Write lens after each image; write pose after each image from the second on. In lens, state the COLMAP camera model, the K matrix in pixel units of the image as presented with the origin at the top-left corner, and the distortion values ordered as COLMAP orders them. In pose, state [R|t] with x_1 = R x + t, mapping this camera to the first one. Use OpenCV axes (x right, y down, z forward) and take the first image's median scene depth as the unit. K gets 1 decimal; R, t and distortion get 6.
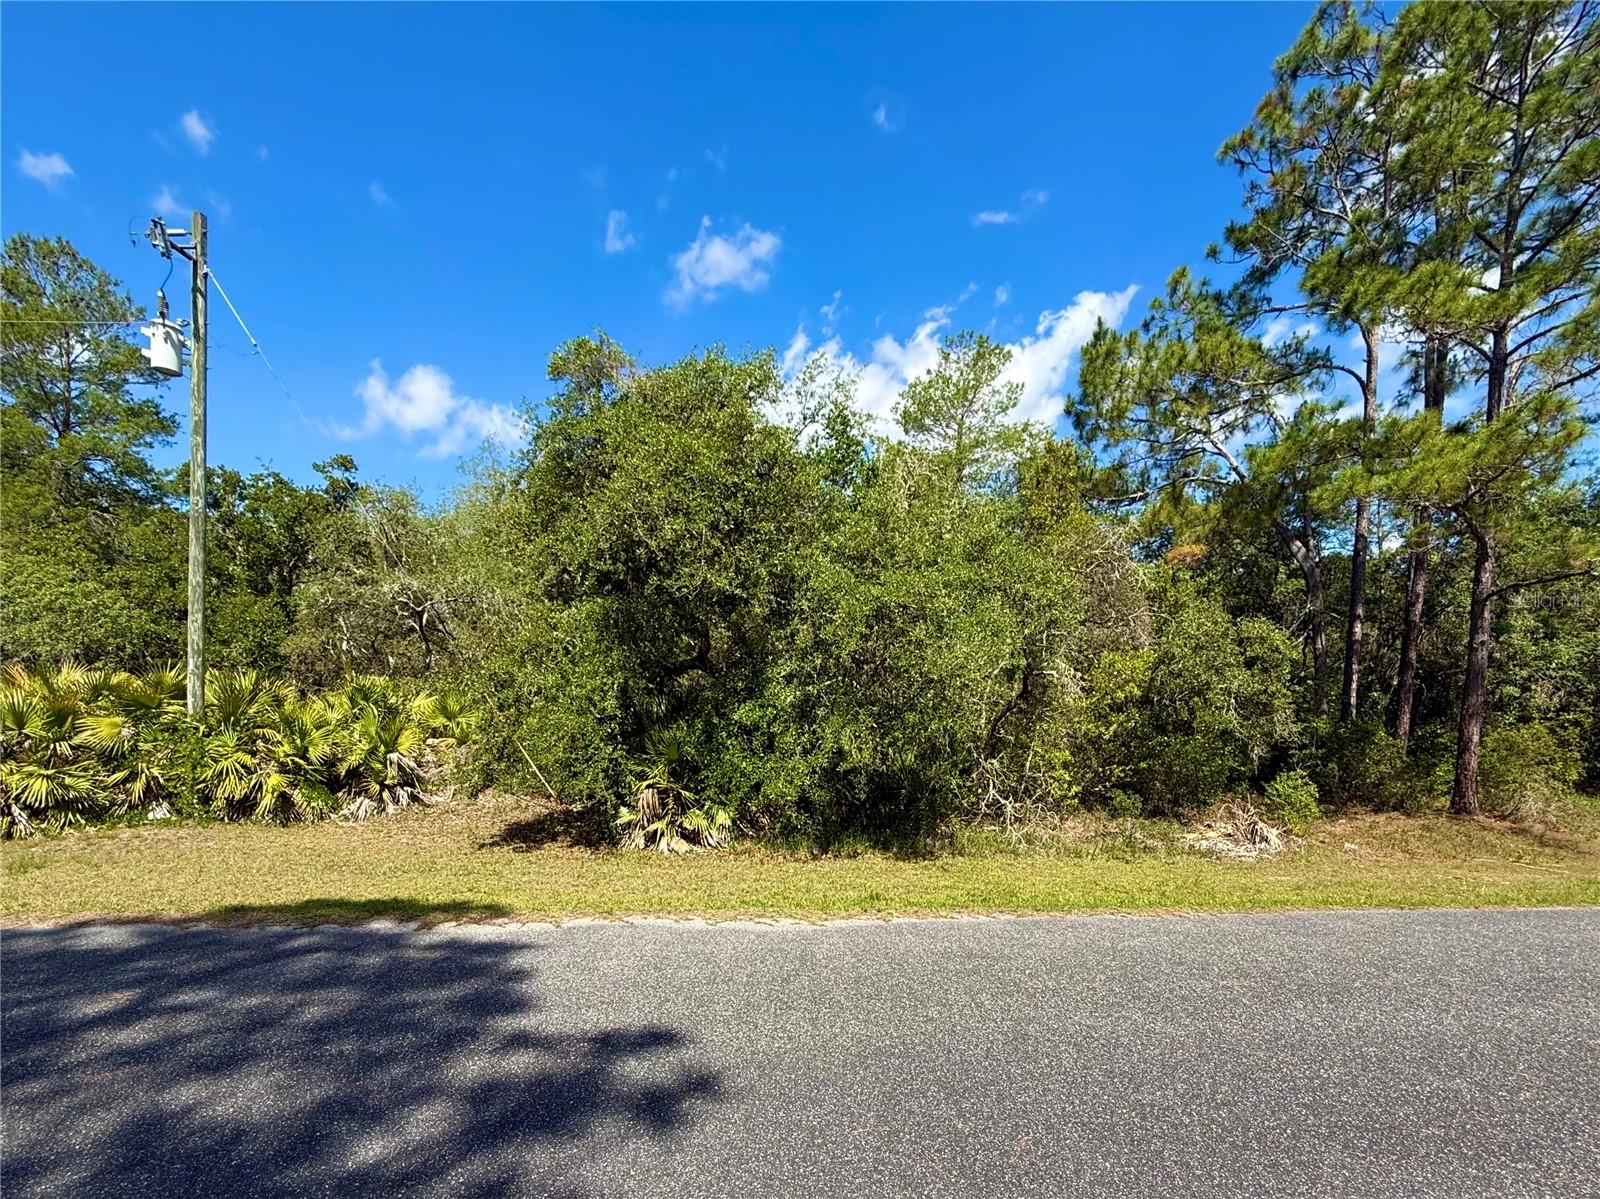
lens RADIAL K [[635.5, 0, 804.7], [0, 635.5, 561.4], [0, 0, 1]] dist [-0.009748, 0.001638]
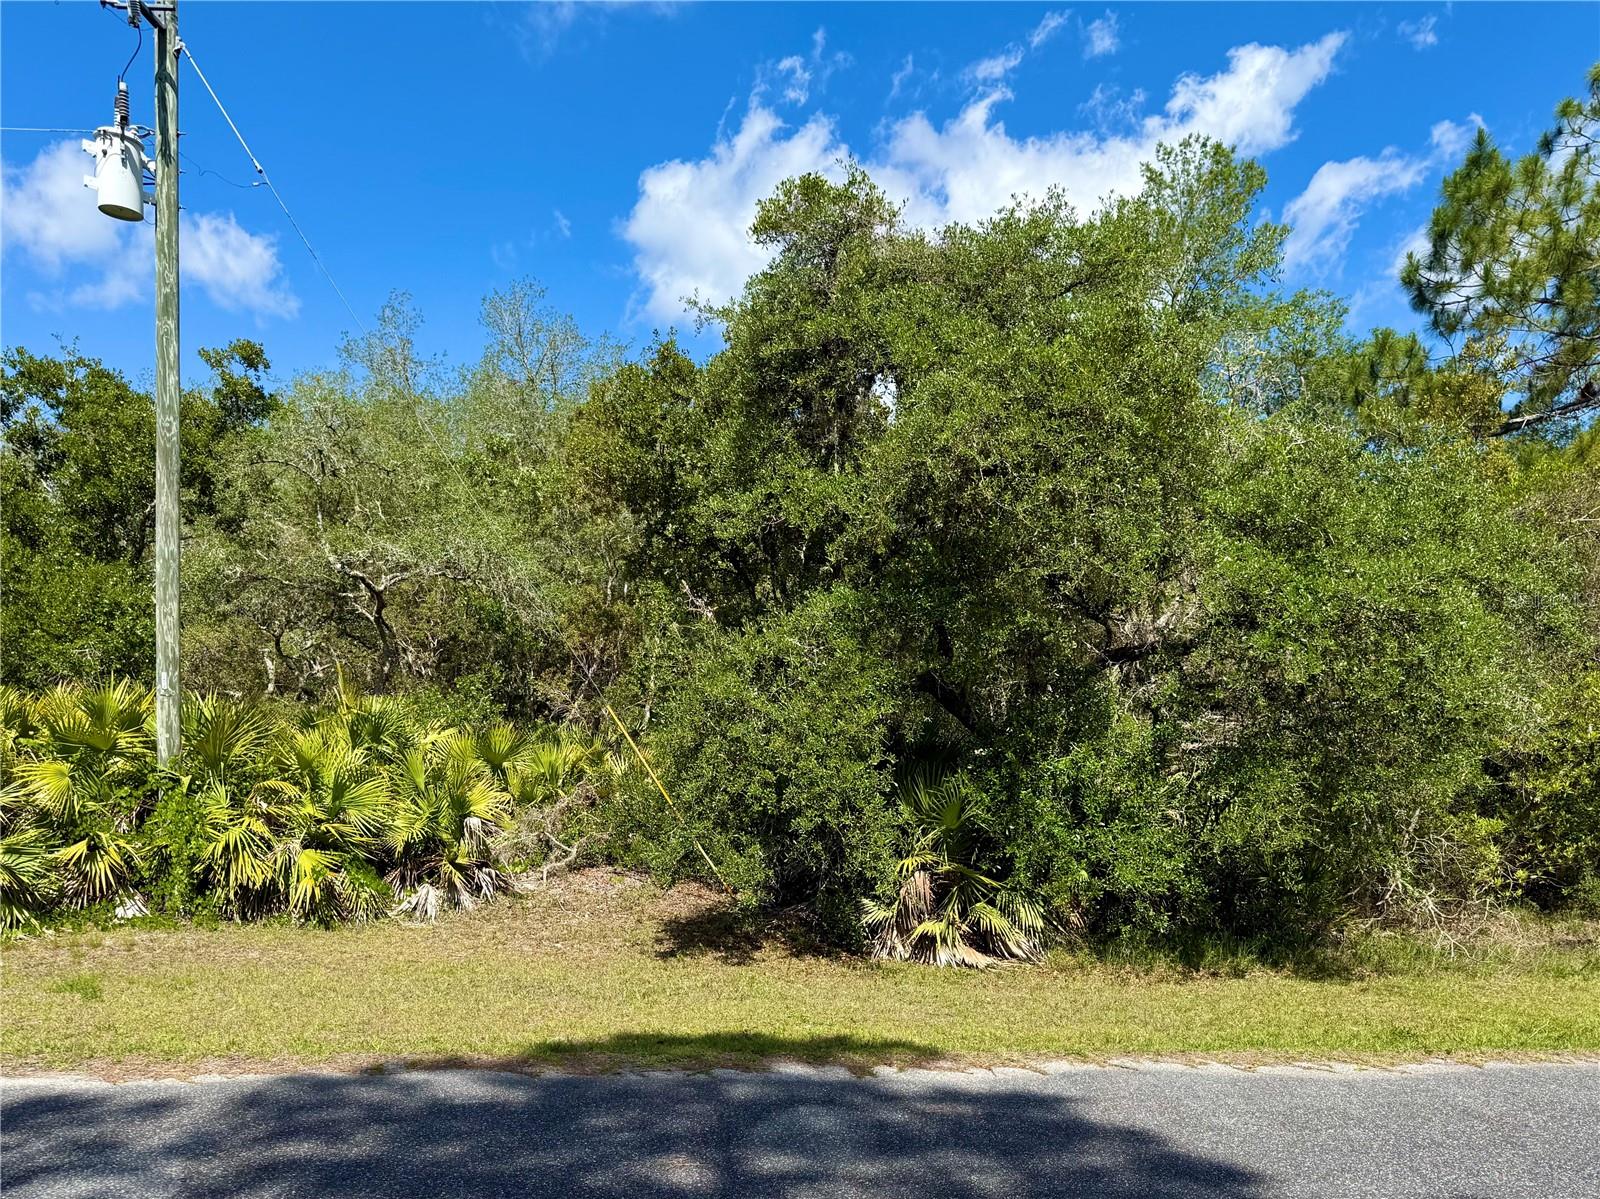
lens RADIAL K [[1048.1, 0, 807.3], [0, 1048.1, 563.3], [0, 0, 1]] dist [0.024904, -0.030563]
pose [[0.999696, 0.011207, 0.021952, -0.496362], [-0.012568, 0.997942, 0.062886, -0.042530], [-0.021202, -0.063143, 0.997779, -0.097629]]
